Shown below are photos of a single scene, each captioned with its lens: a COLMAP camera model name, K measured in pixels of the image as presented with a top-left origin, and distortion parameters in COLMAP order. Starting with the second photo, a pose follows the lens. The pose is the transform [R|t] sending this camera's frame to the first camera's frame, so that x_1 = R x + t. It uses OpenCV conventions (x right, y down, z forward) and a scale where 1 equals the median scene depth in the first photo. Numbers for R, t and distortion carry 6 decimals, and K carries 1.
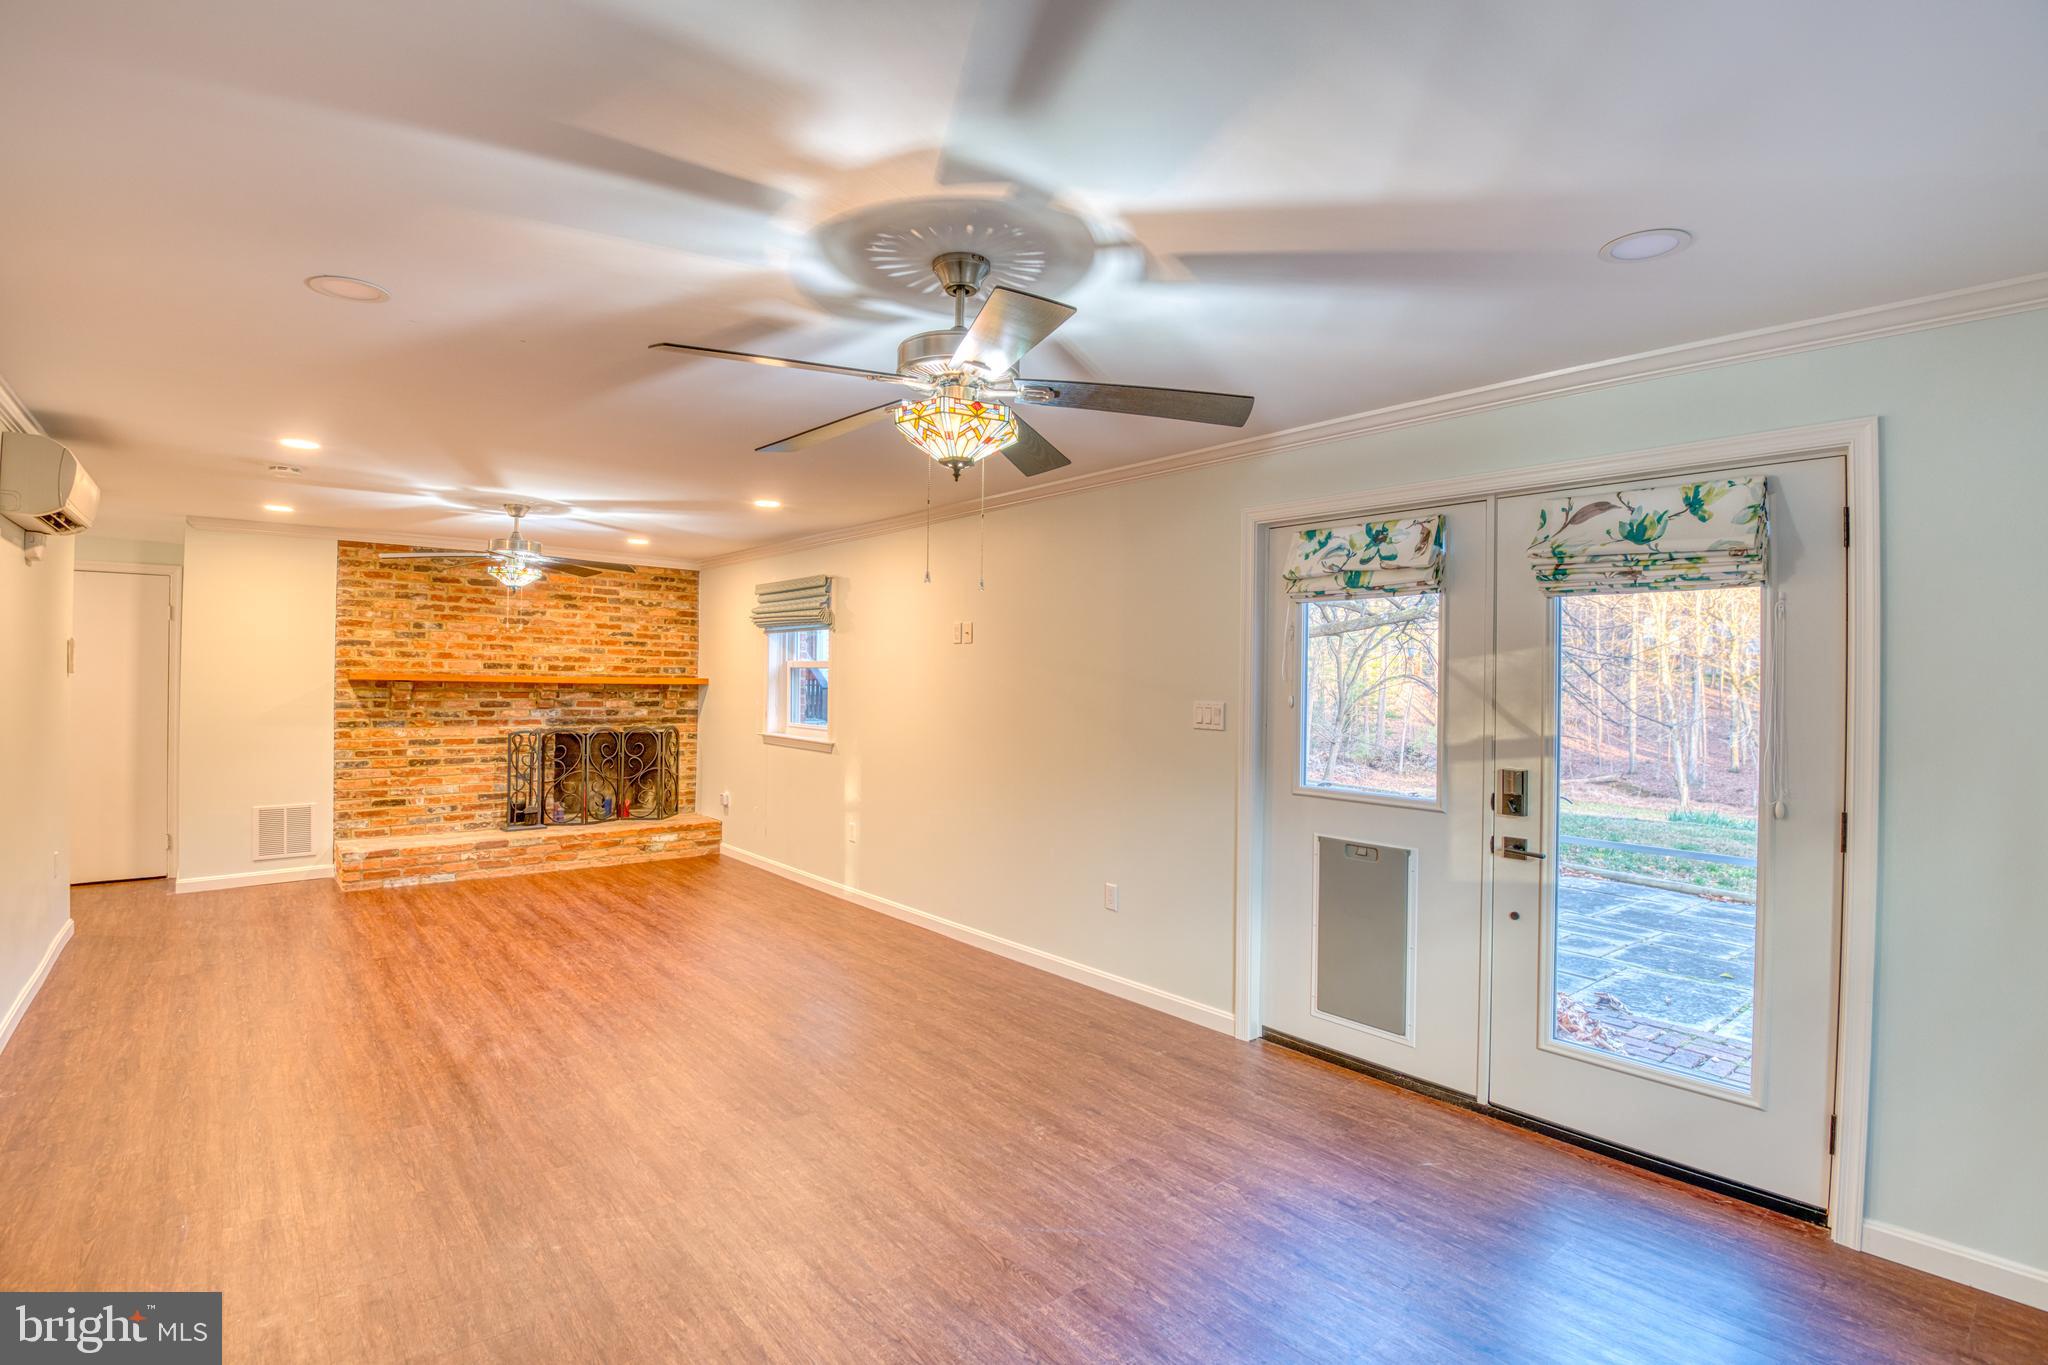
lens RADIAL K [[959.8, 0, 1024.0], [0, 959.8, 682.5], [0, 0, 1]] dist [-0.028115, -0.000178]
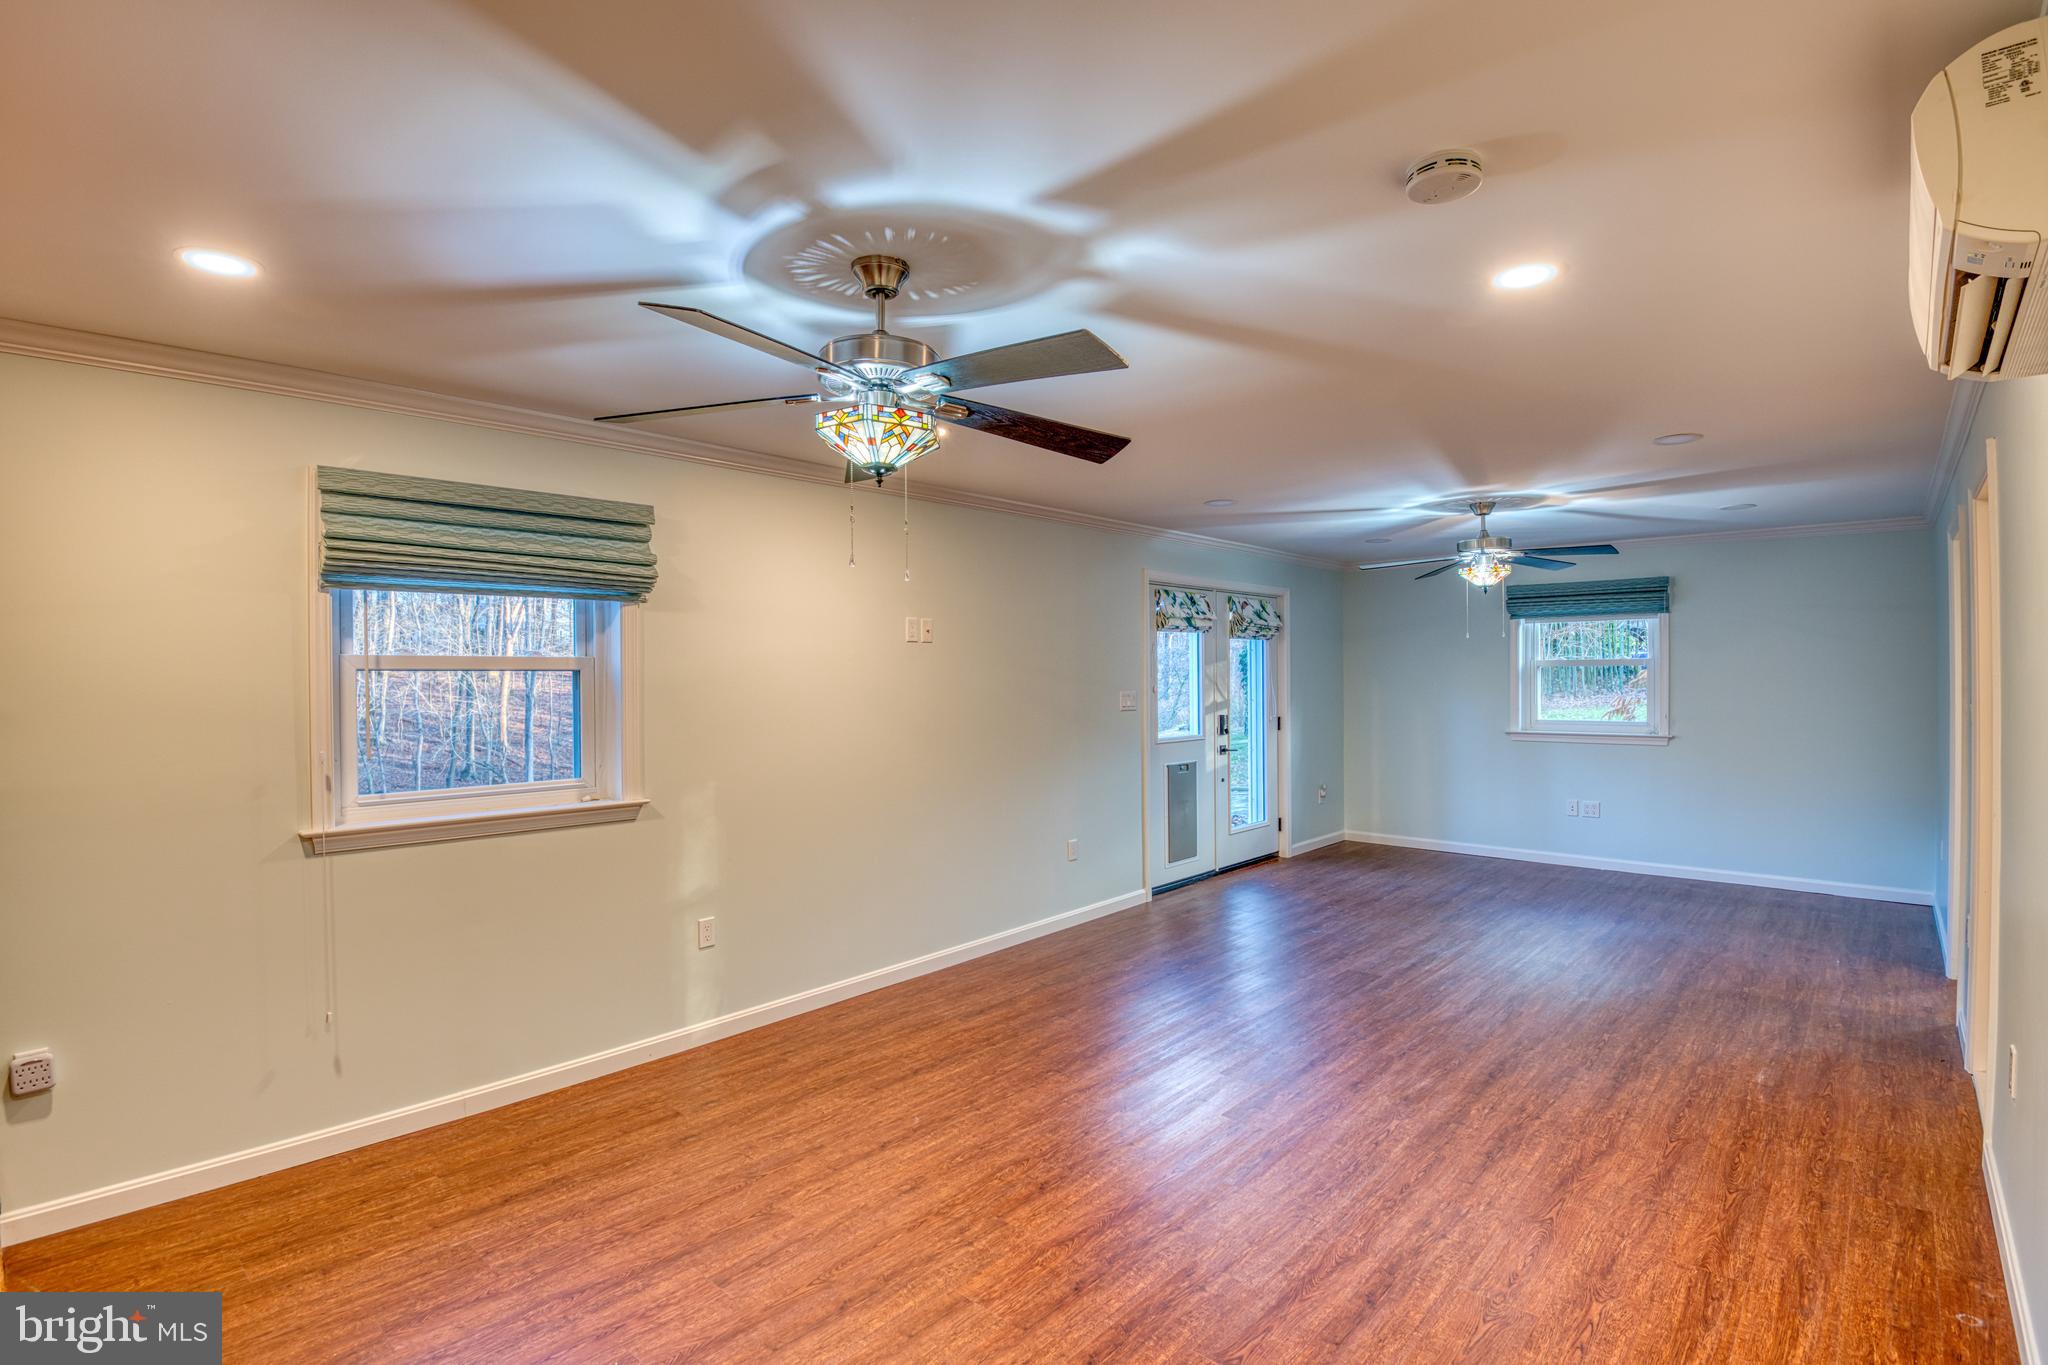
lens RADIAL K [[993.6, 0, 1024.0], [0, 993.6, 682.5], [0, 0, 1]] dist [-0.001107, -0.000466]
pose [[-0.141848, -0.021457, 0.989656, -1.467114], [0.008559, 0.999701, 0.022902, -0.035162], [-0.989851, 0.011719, -0.141622, 1.526730]]
